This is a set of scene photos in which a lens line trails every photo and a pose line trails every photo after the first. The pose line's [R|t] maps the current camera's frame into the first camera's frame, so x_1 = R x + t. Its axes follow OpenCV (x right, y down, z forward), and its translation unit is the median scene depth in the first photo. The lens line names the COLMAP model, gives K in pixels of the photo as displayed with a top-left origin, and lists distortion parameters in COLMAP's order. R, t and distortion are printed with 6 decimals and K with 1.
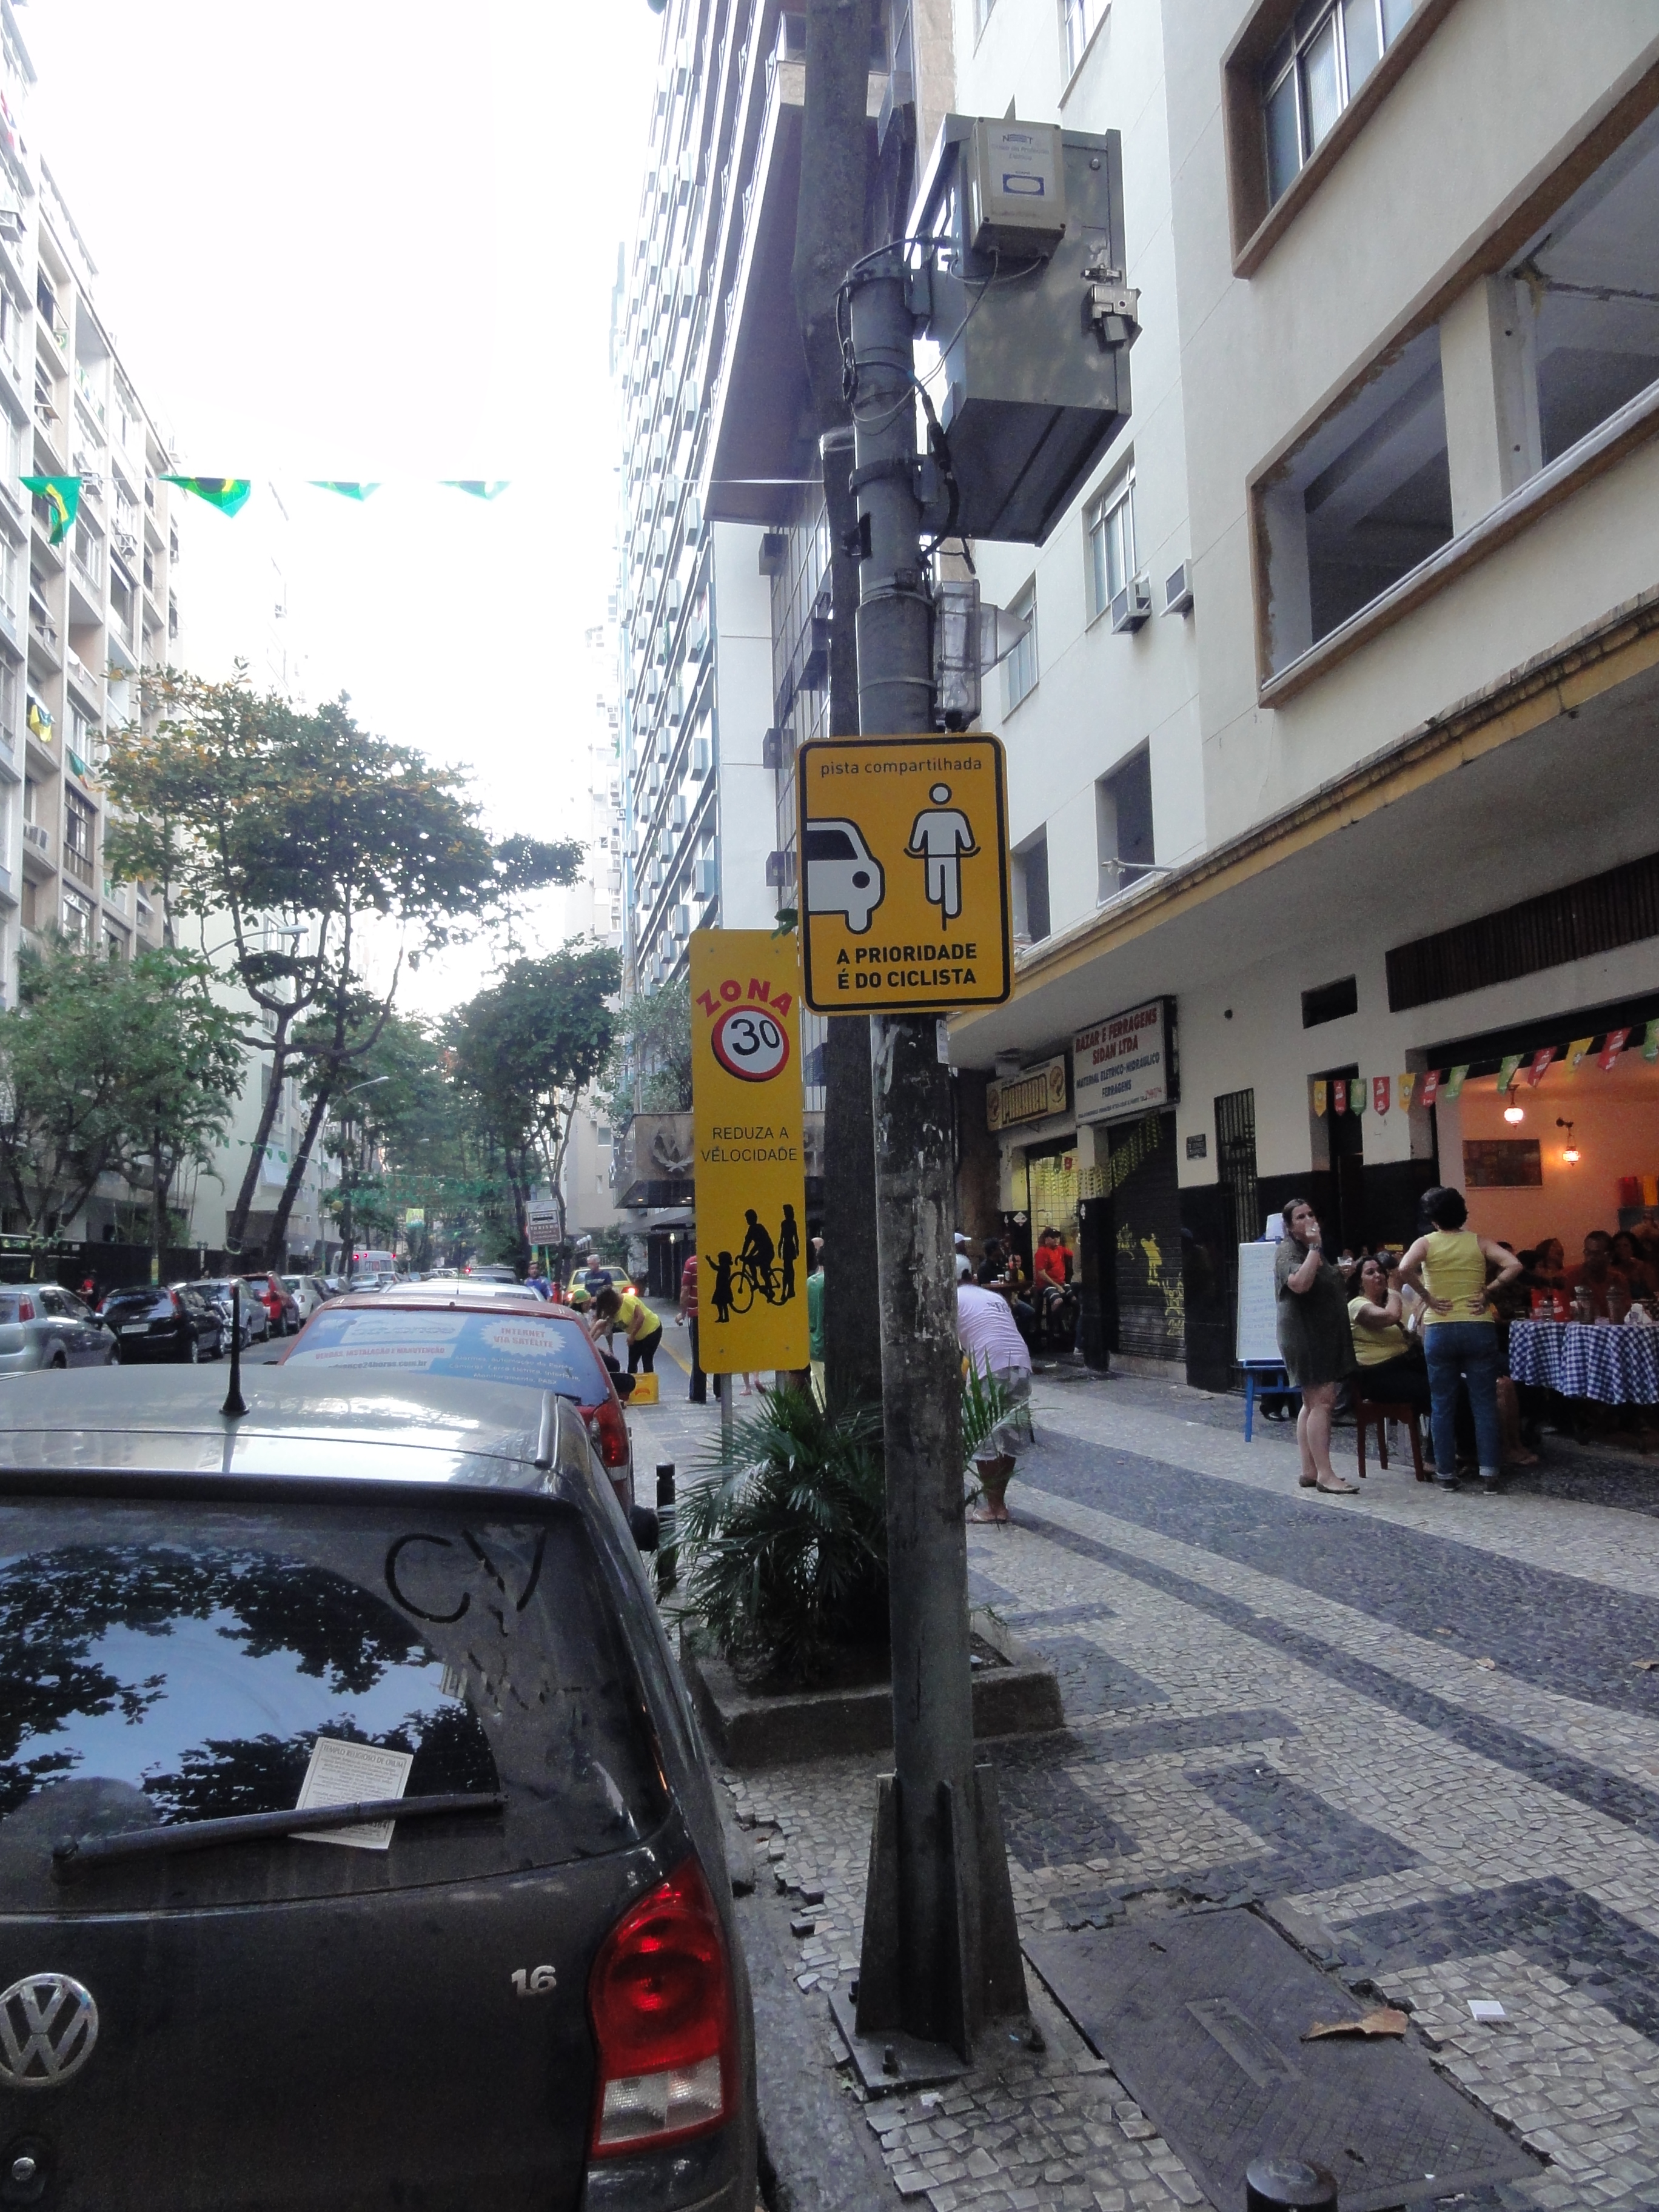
lens RADIAL K [[1516.9, 0, 828.2], [0, 1516.9, 1103.1], [0, 0, 1]] dist [0.002093, 0.000063]
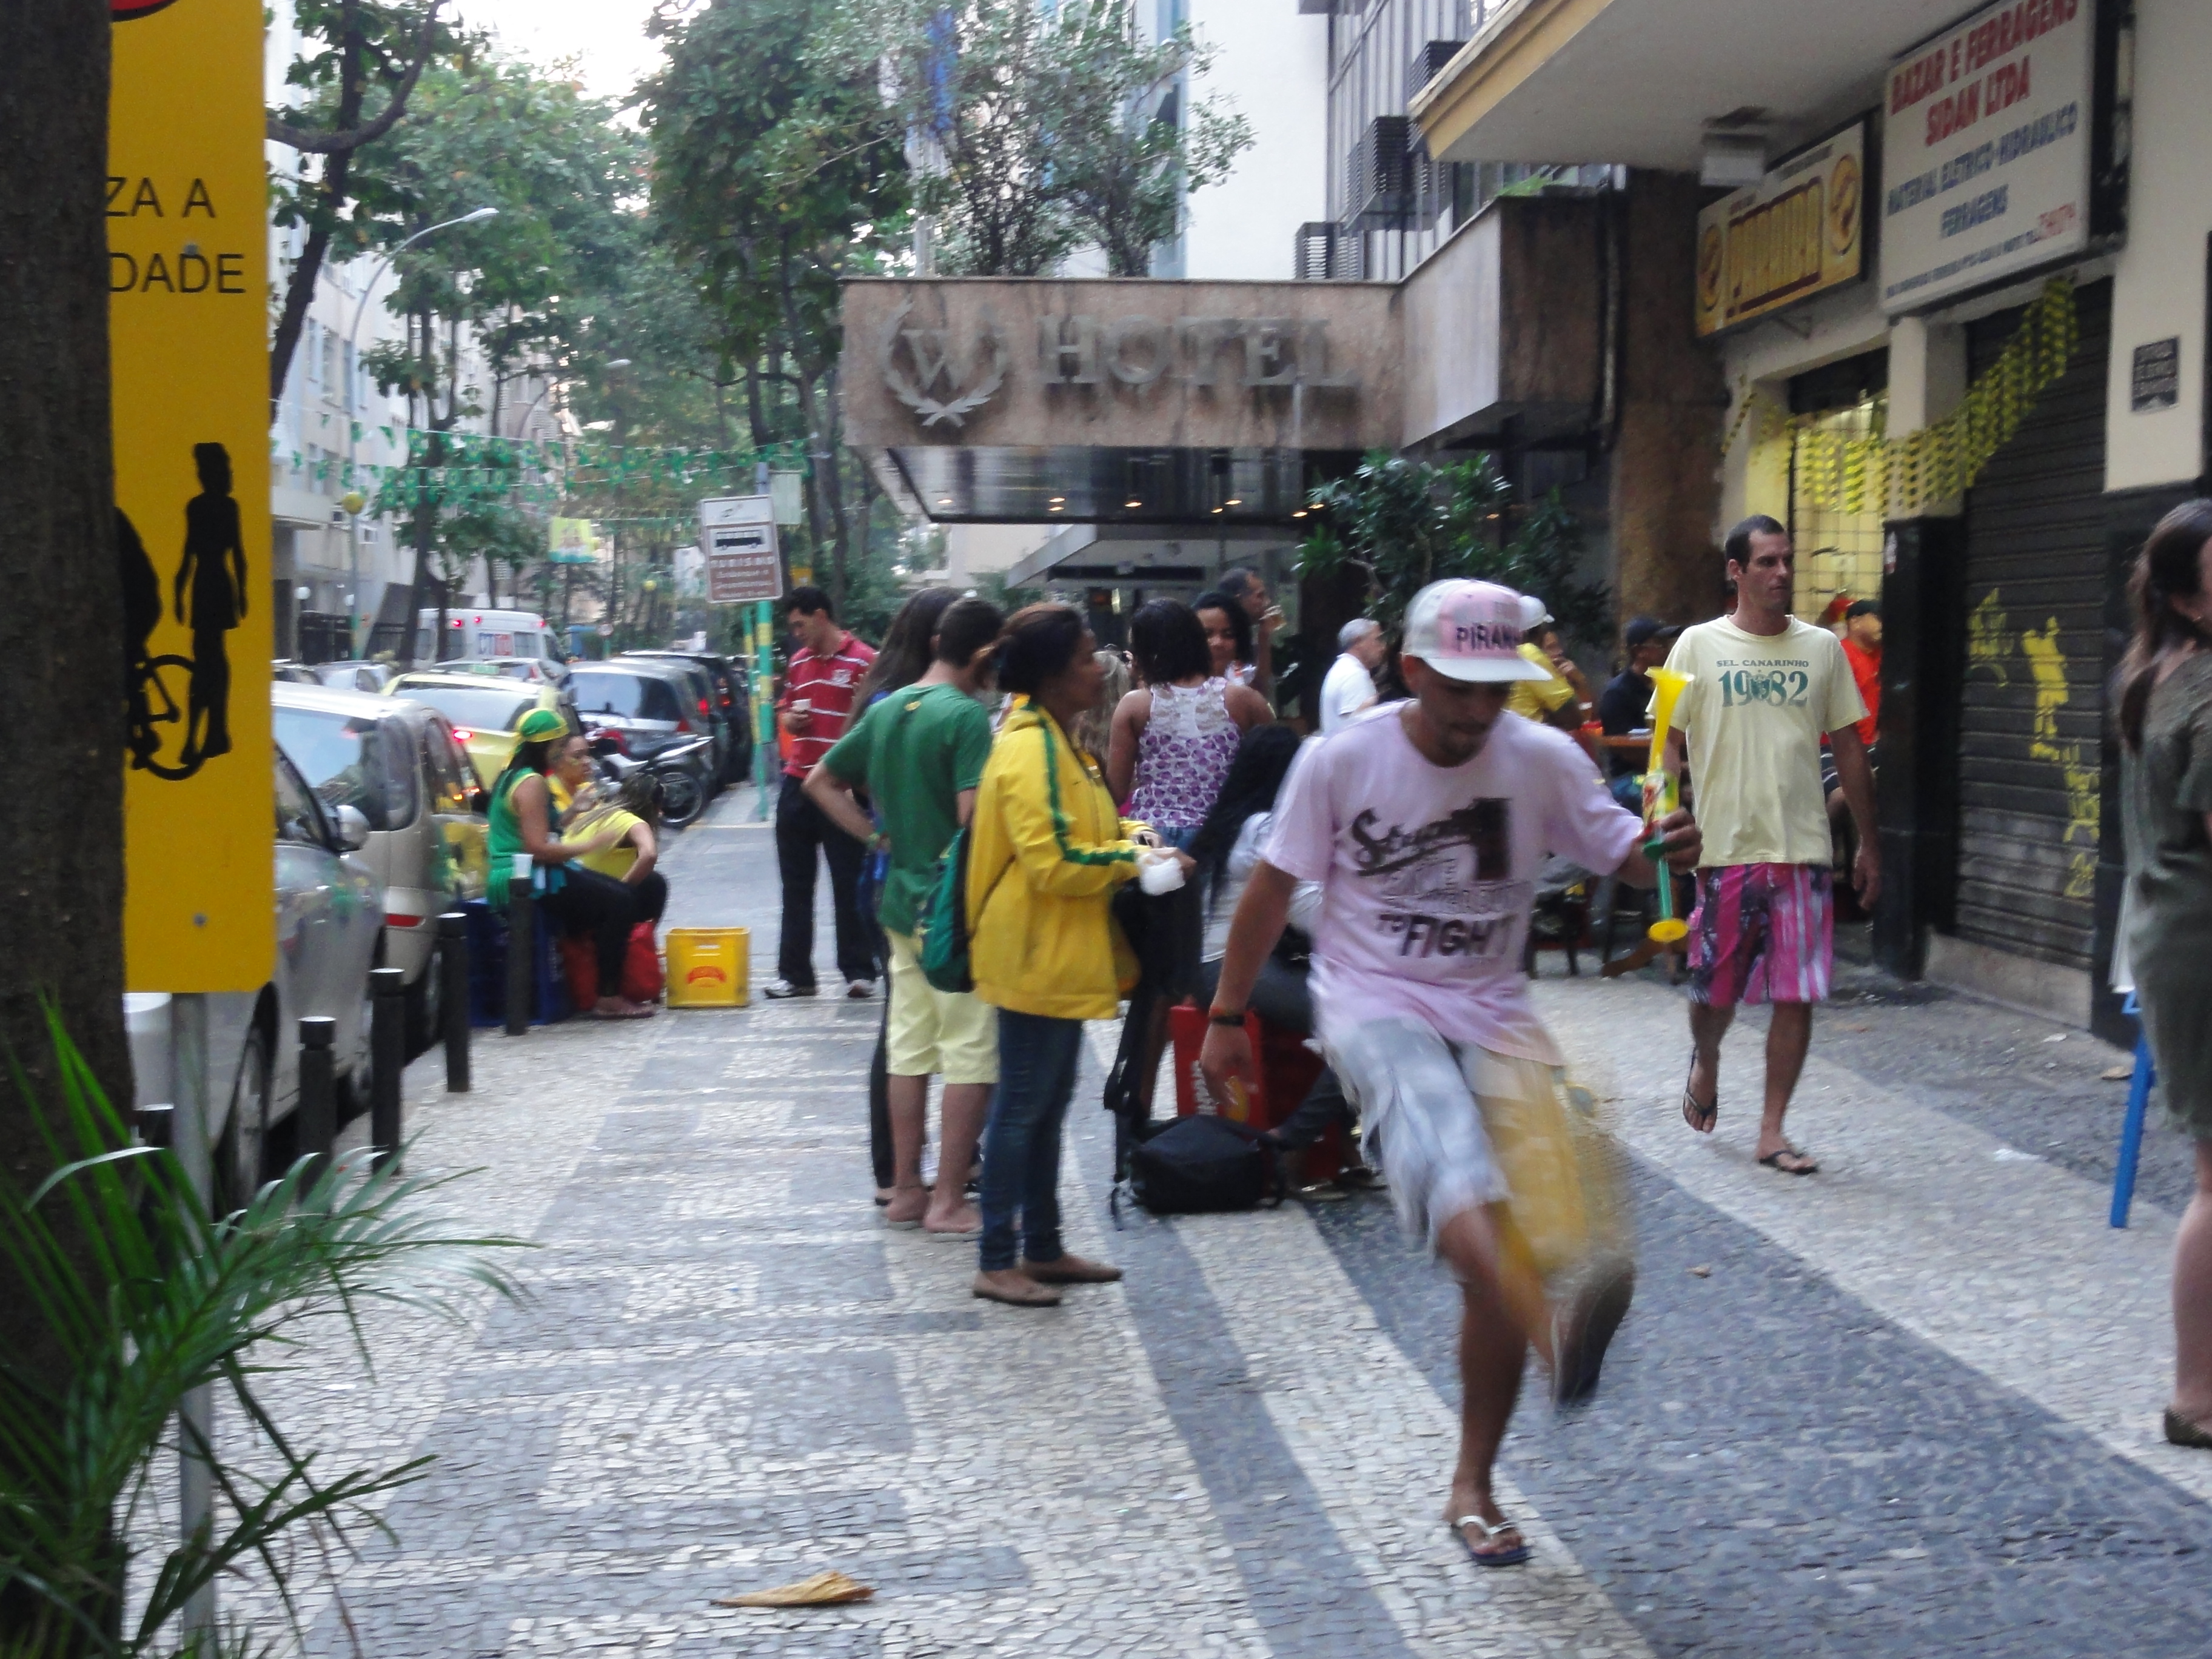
lens RADIAL K [[3441.2, 0, 1104.1], [0, 3441.2, 834.5], [0, 0, 1]] dist [-0.028622, 0.000000]
pose [[0.989548, 0.043587, -0.137458, 0.101619], [-0.022001, 0.987699, 0.154810, 0.014485], [0.142515, -0.150168, 0.978335, 0.149345]]
